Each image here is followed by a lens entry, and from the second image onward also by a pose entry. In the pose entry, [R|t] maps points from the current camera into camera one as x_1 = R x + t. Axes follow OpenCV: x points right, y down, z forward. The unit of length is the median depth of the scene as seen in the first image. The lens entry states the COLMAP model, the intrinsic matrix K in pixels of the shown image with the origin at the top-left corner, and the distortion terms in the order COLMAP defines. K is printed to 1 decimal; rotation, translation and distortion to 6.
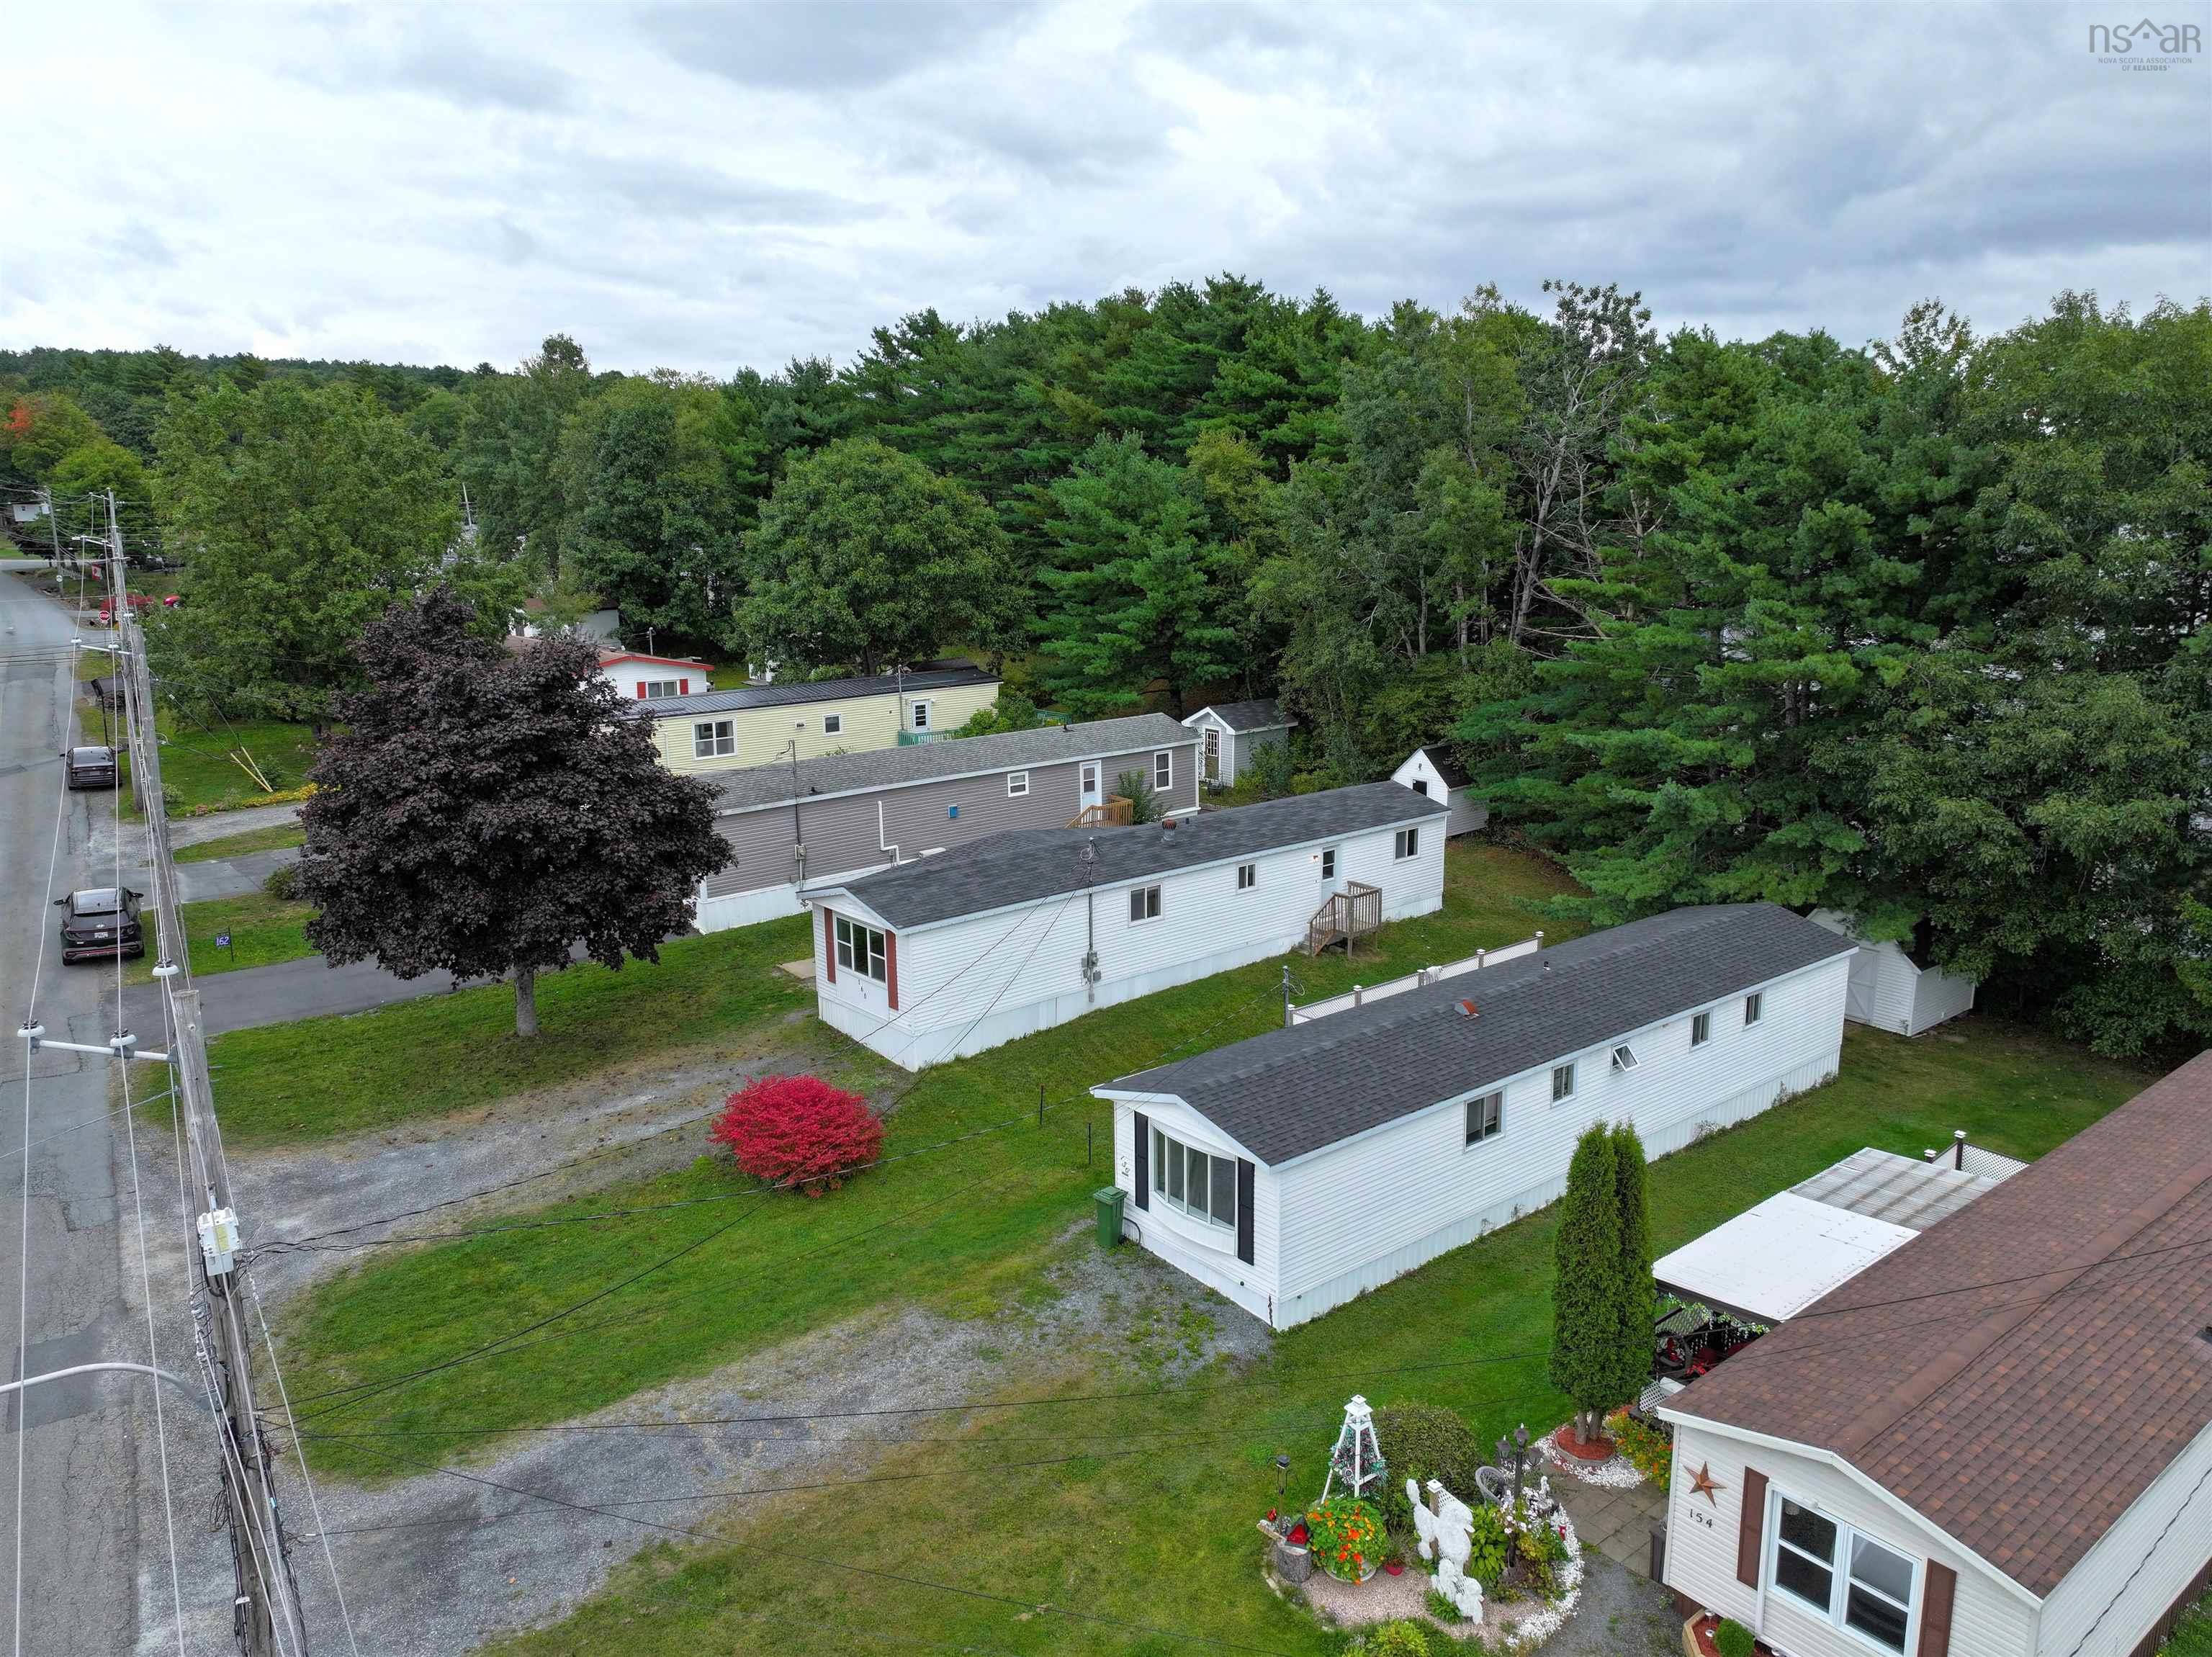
lens RADIAL K [[1554.9, 0, 1106.0], [0, 1554.9, 828.5], [0, 0, 1]] dist [0.005413, 0.002168]
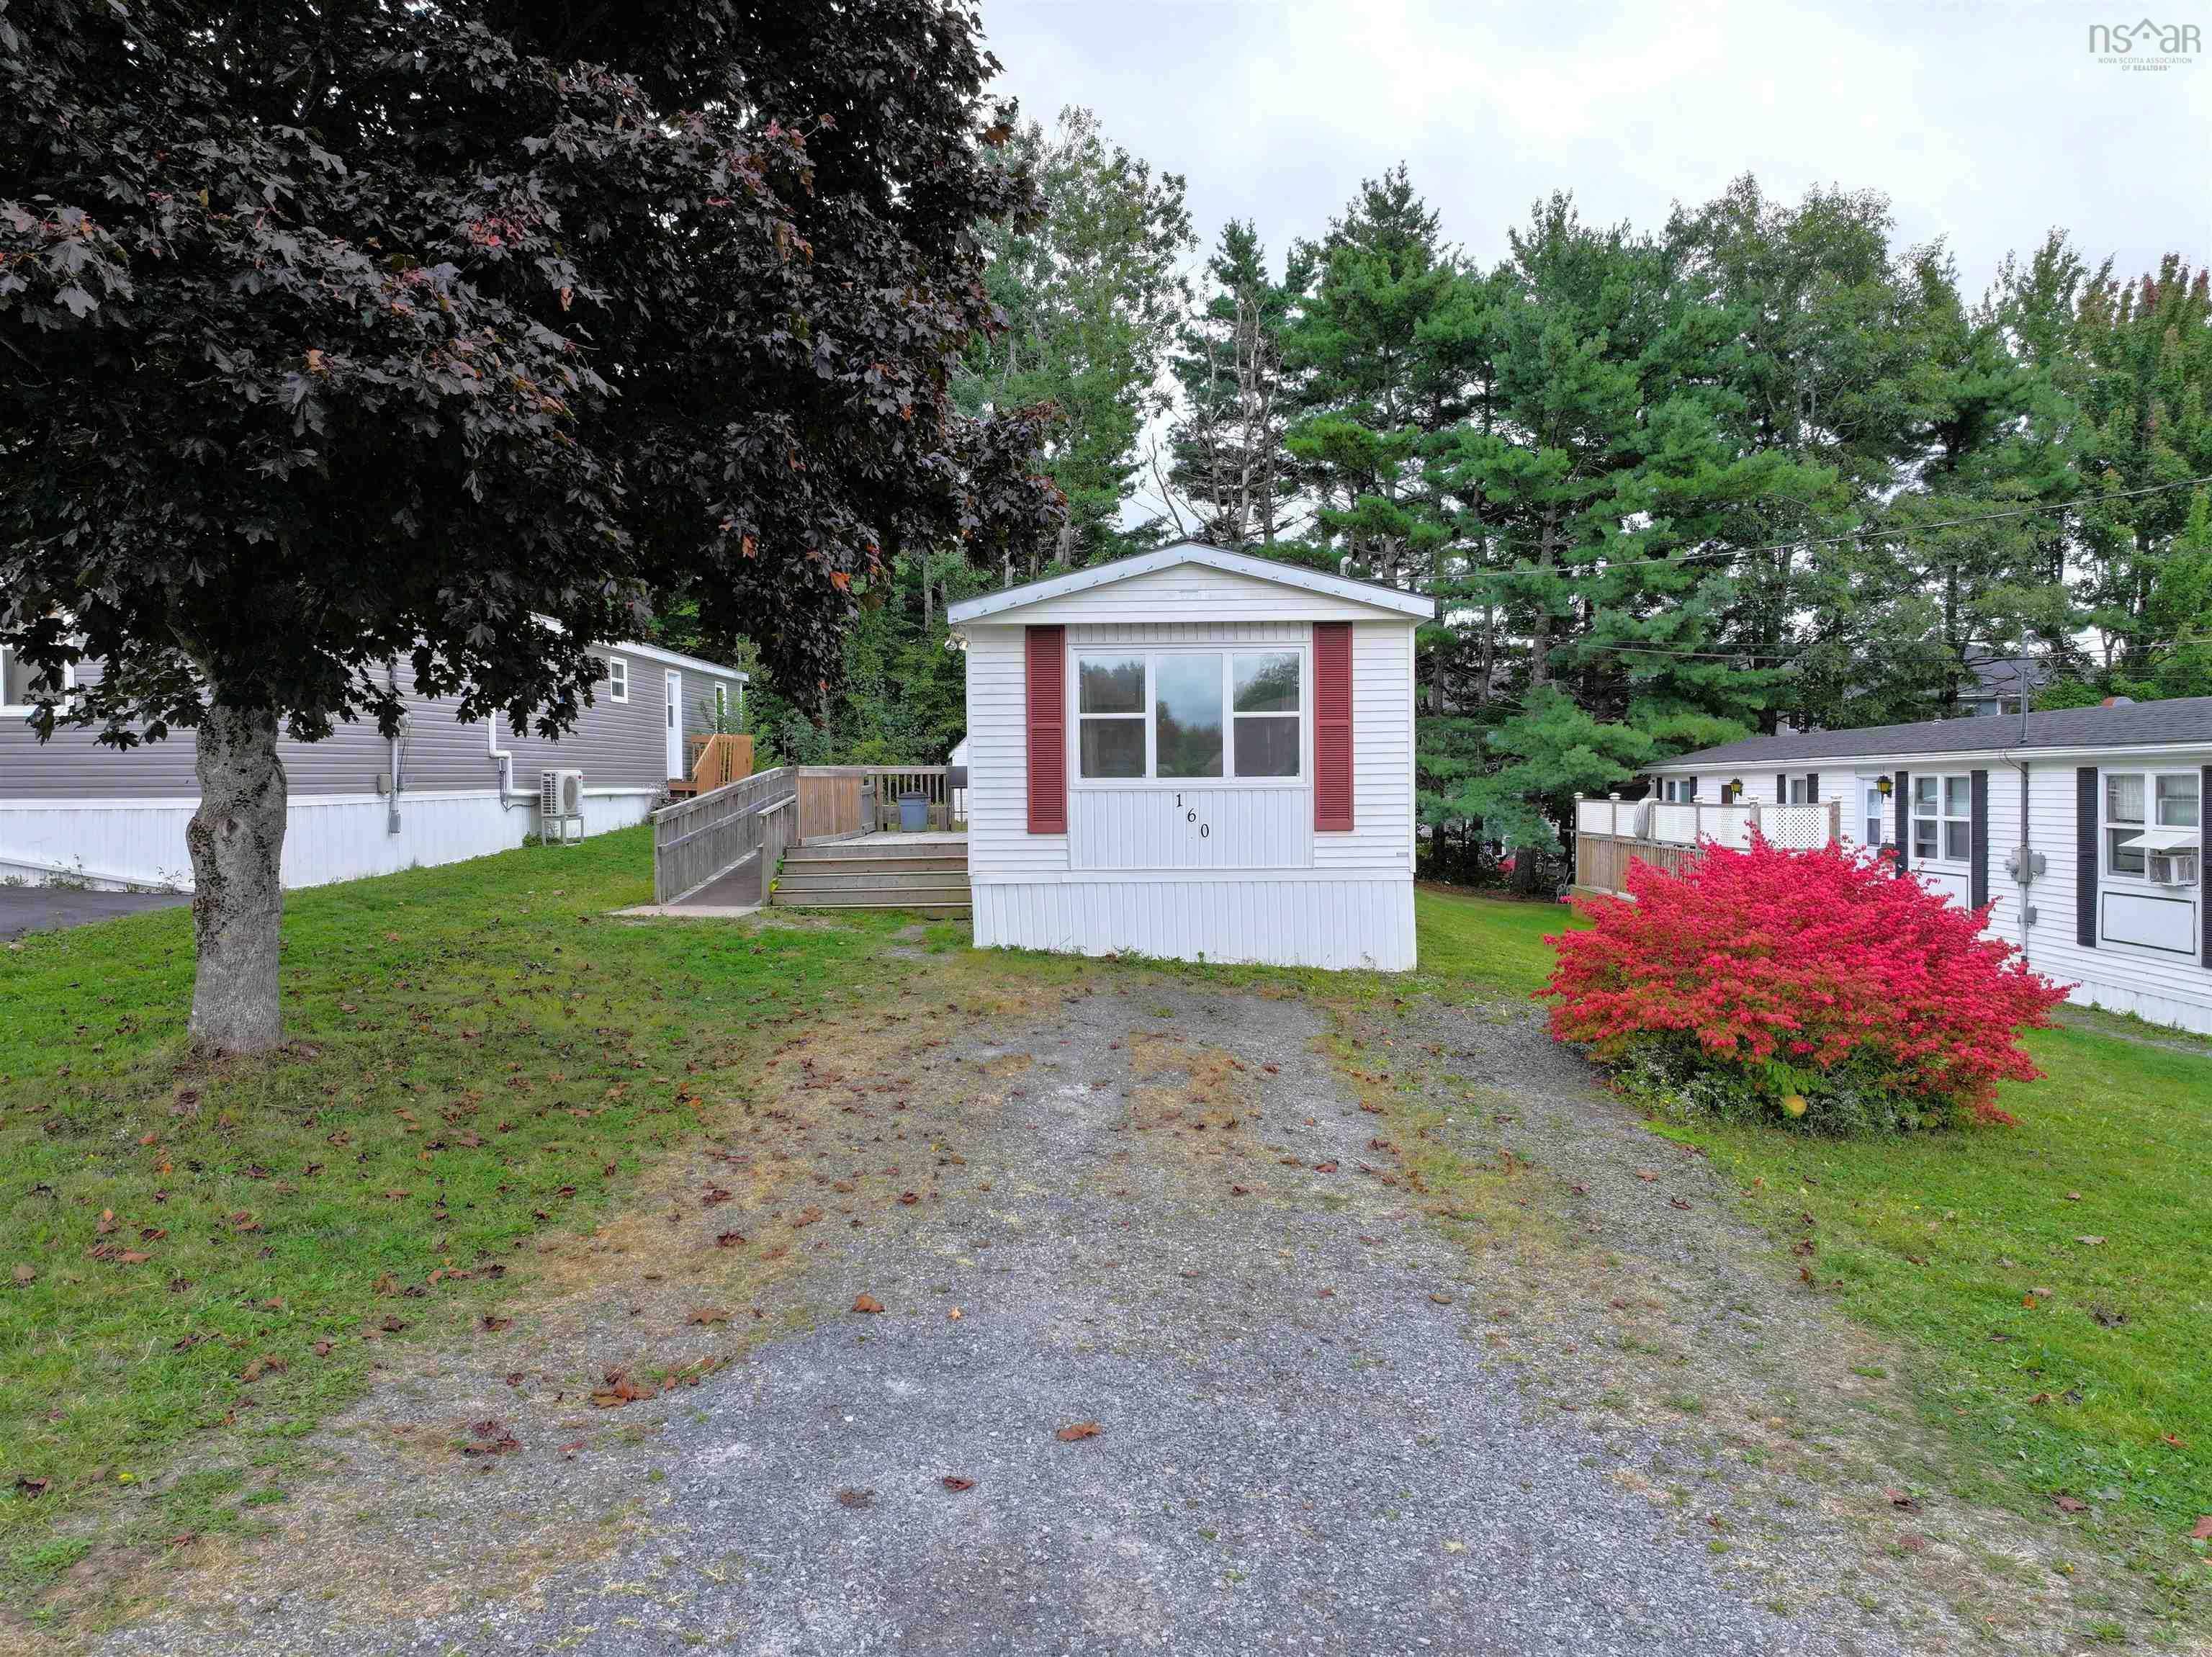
lens RADIAL K [[1563.7, 0, 1104.5], [0, 1563.7, 811.4], [0, 0, 1]] dist [-0.000667, -0.000216]
pose [[0.659206, -0.003859, 0.751952, -0.345025], [0.154949, 0.979224, -0.130812, 0.109590], [-0.735825, 0.202747, 0.646108, 0.544116]]
